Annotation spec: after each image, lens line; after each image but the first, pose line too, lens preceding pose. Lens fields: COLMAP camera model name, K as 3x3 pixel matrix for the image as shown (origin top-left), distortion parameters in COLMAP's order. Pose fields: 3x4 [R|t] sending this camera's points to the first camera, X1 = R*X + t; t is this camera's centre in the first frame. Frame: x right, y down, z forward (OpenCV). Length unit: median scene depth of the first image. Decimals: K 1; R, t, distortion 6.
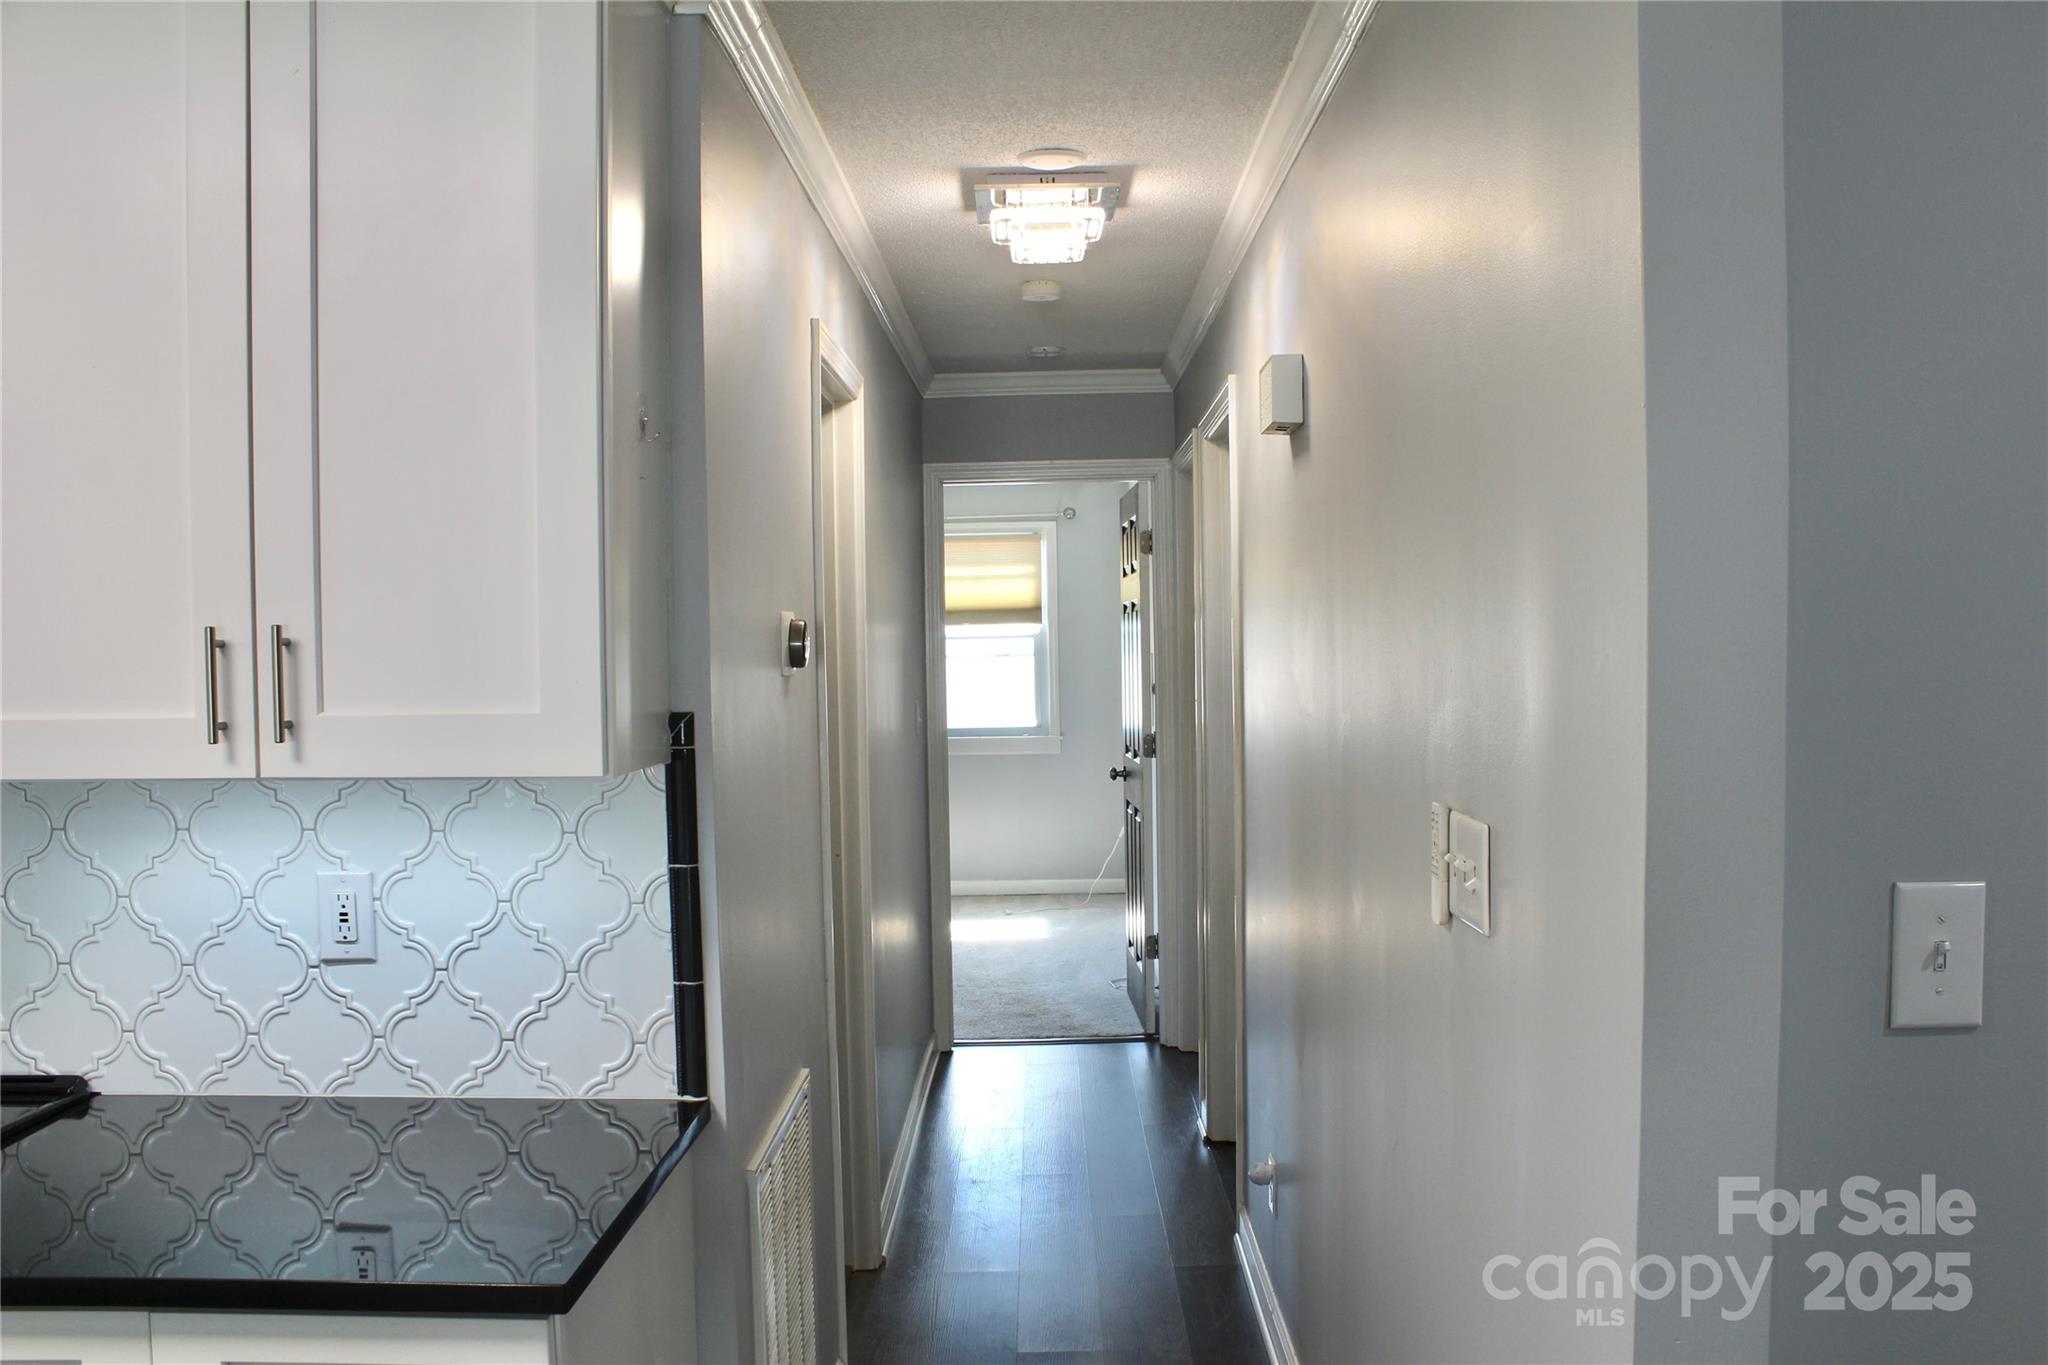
lens RADIAL K [[1708.8, 0, 1026.7], [0, 1708.8, 705.8], [0, 0, 1]] dist [-0.164562, 0.150288]
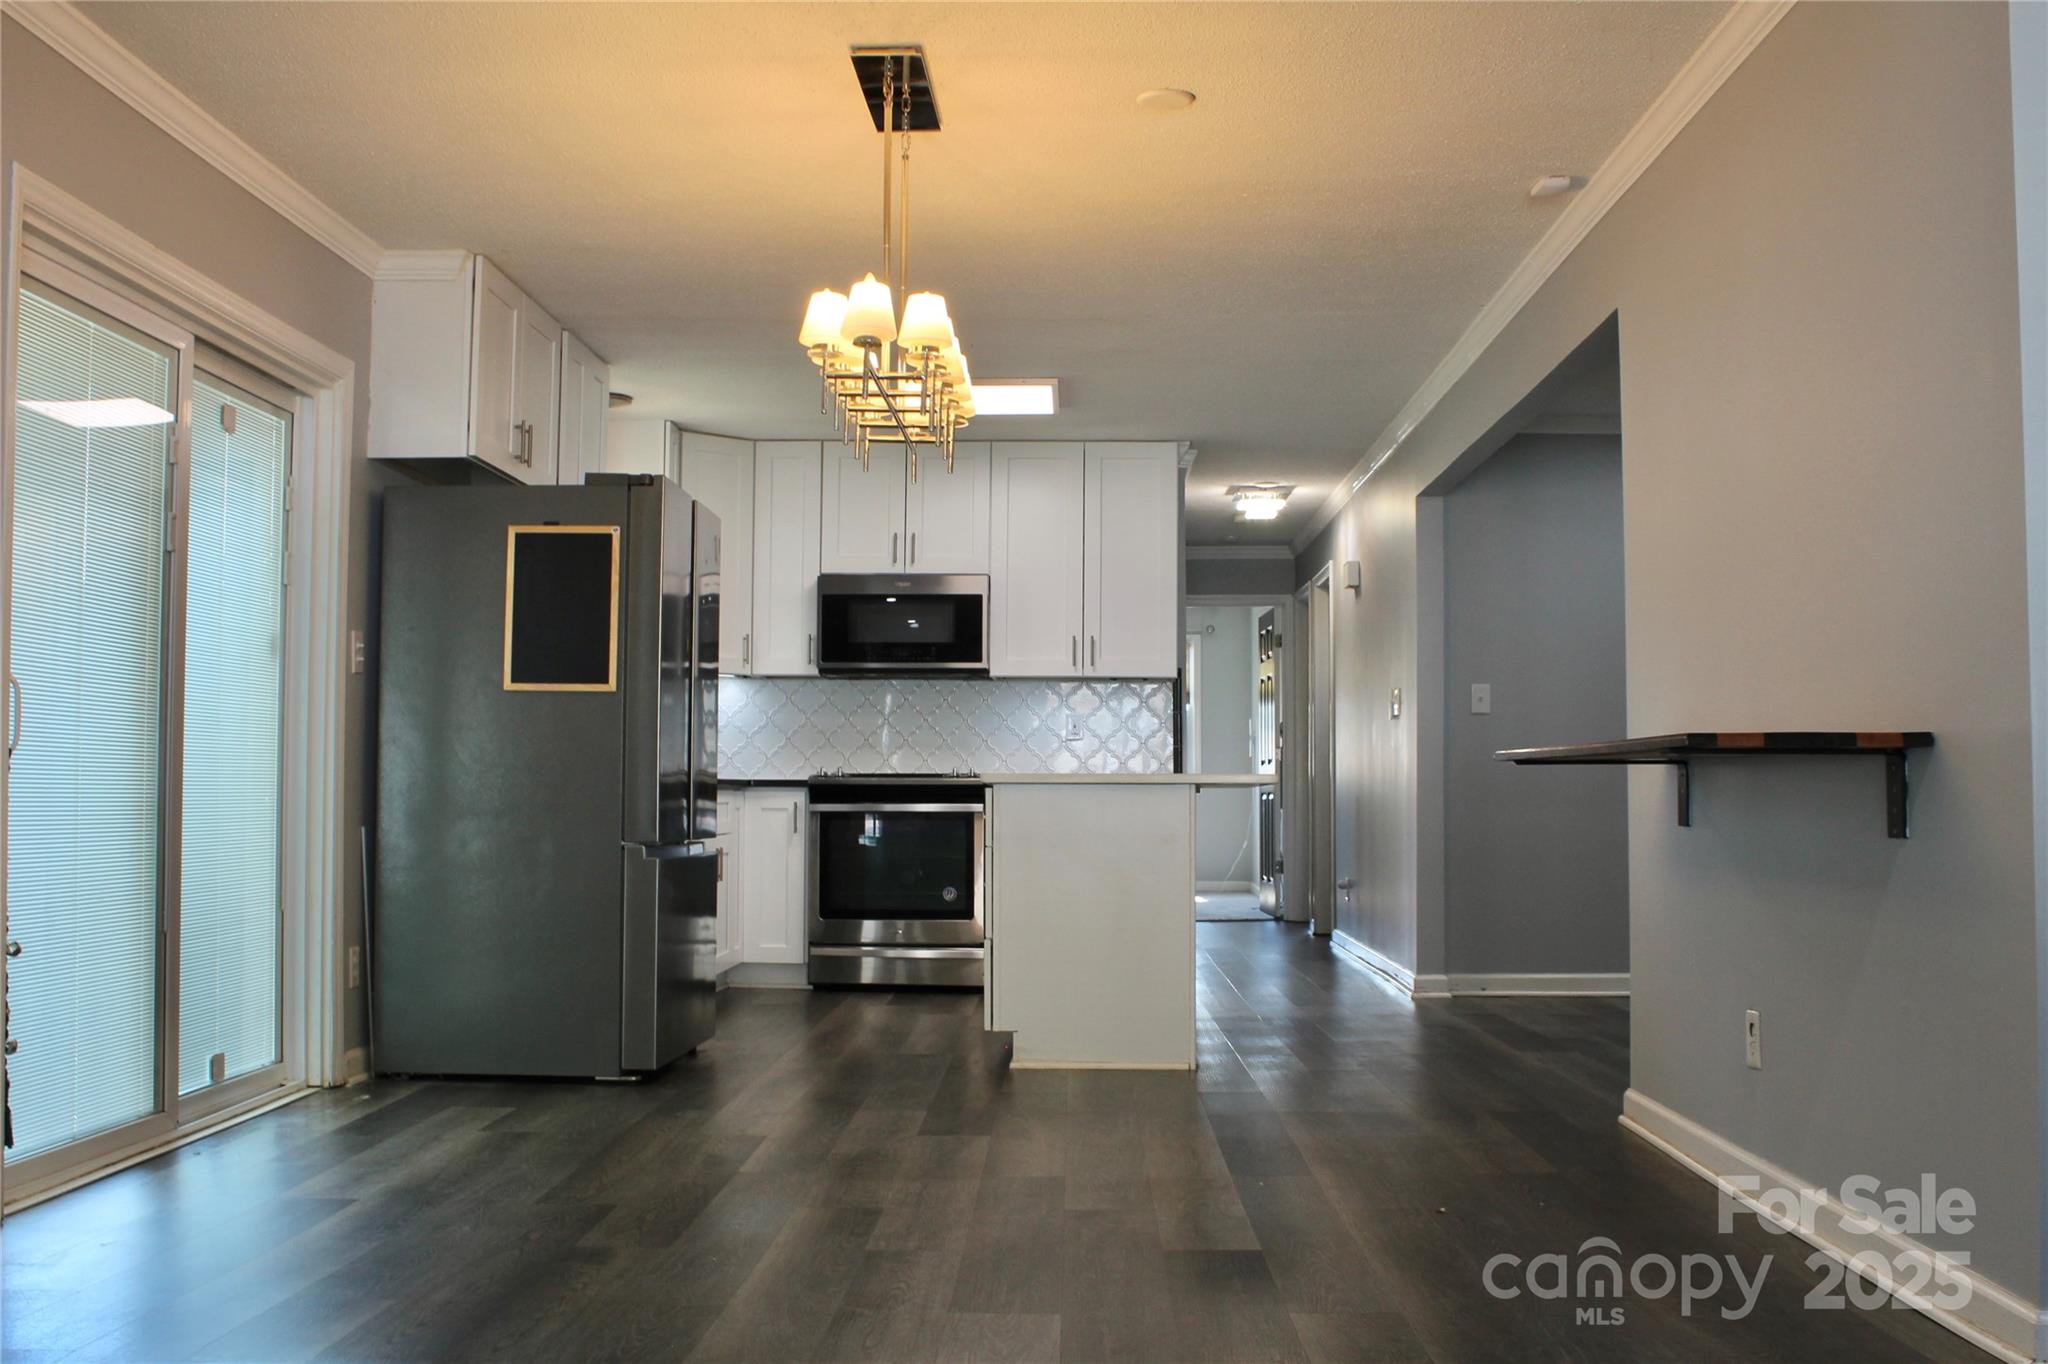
lens RADIAL K [[2007.0, 0, 1024.5], [0, 2007.0, 710.3], [0, 0, 1]] dist [-0.140254, 0.011762]
pose [[0.999708, 0.015507, -0.018558, -0.277513], [-0.016966, 0.996550, -0.081246, 0.269921], [0.017234, 0.081537, 0.996521, -1.948458]]
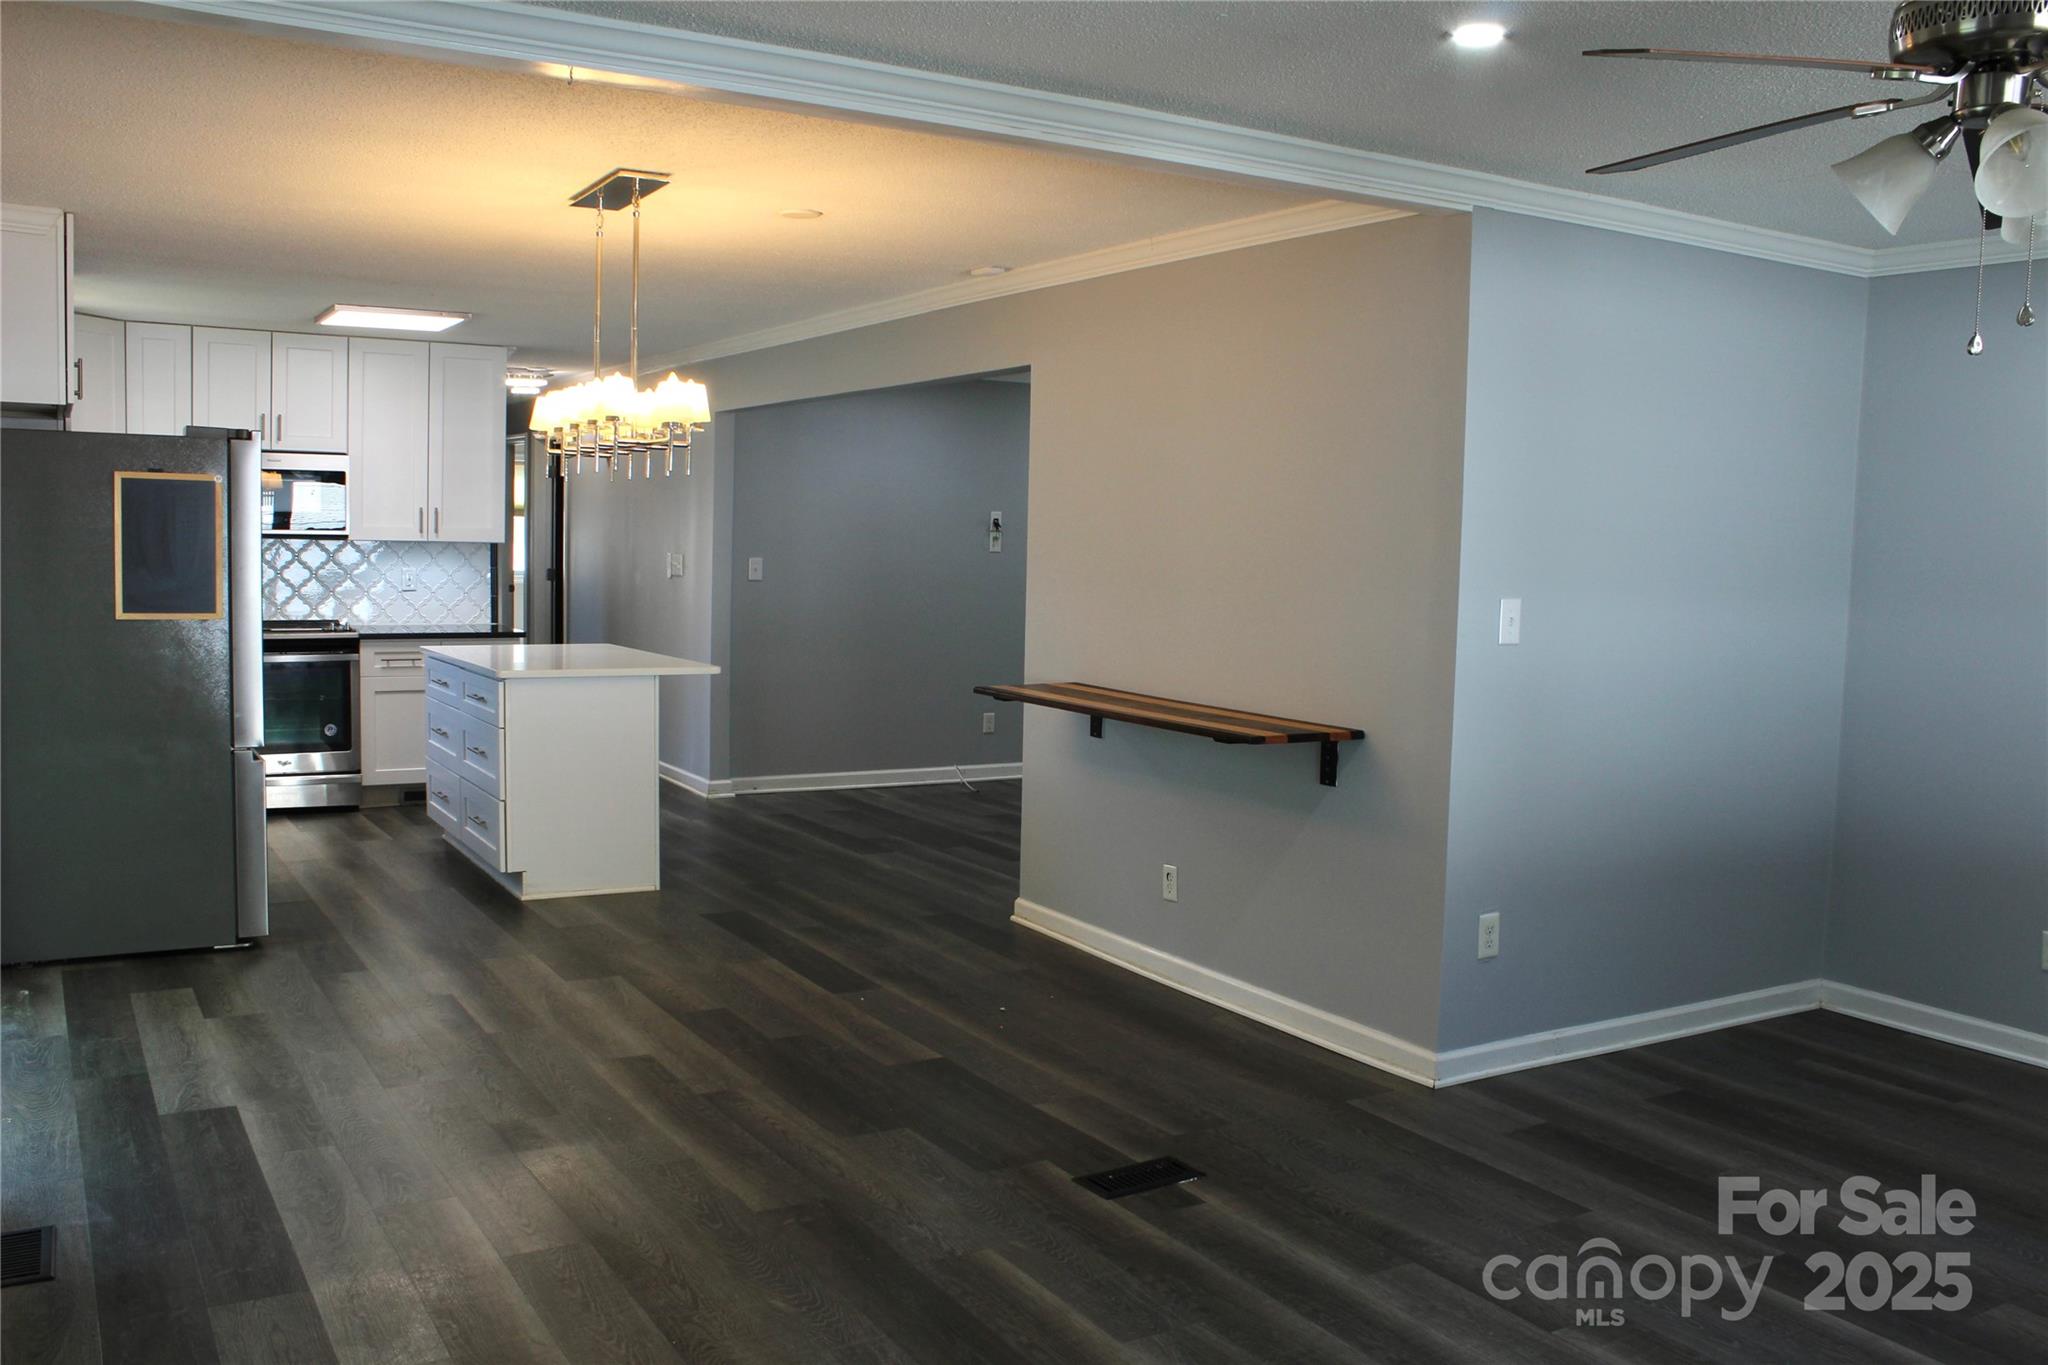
lens RADIAL K [[1708.8, 0, 1026.7], [0, 1708.8, 705.8], [0, 0, 1]] dist [-0.164562, 0.150288]
pose [[0.853365, -0.015839, 0.521073, -0.792688], [-0.015586, 0.998316, 0.055872, 0.115216], [-0.521081, -0.055801, 0.851681, -2.063557]]
